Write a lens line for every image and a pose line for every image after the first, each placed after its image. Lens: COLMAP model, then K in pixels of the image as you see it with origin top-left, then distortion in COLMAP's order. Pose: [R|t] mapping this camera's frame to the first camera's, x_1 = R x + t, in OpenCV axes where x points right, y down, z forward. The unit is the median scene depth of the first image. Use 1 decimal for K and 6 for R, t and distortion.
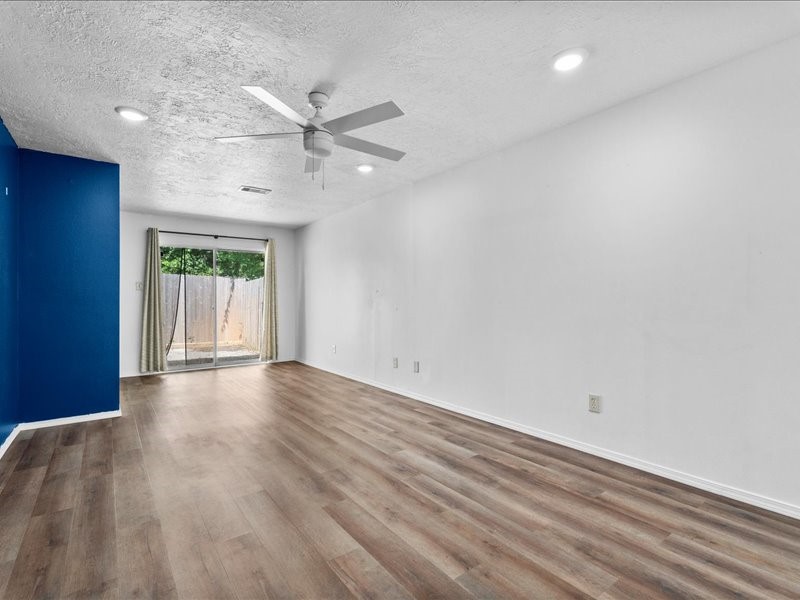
lens RADIAL K [[402.1, 0, 400.1], [0, 402.1, 295.3], [0, 0, 1]] dist [-0.001554, 0.000250]
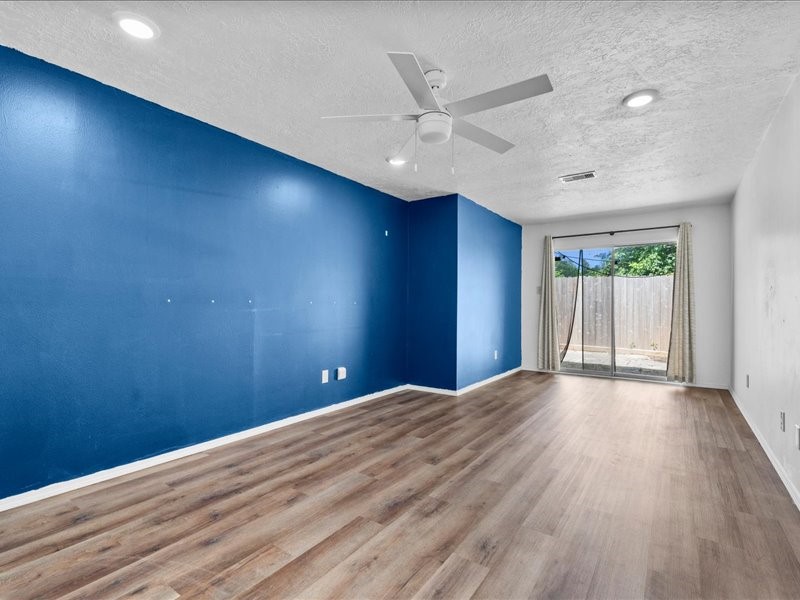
lens RADIAL K [[402.1, 0, 400.1], [0, 402.1, 295.3], [0, 0, 1]] dist [-0.001554, 0.000250]
pose [[0.309481, -0.015099, -0.950786, 0.310329], [0.006712, 0.999884, -0.013694, 0.004919], [0.950882, -0.002143, 0.309546, 0.323688]]
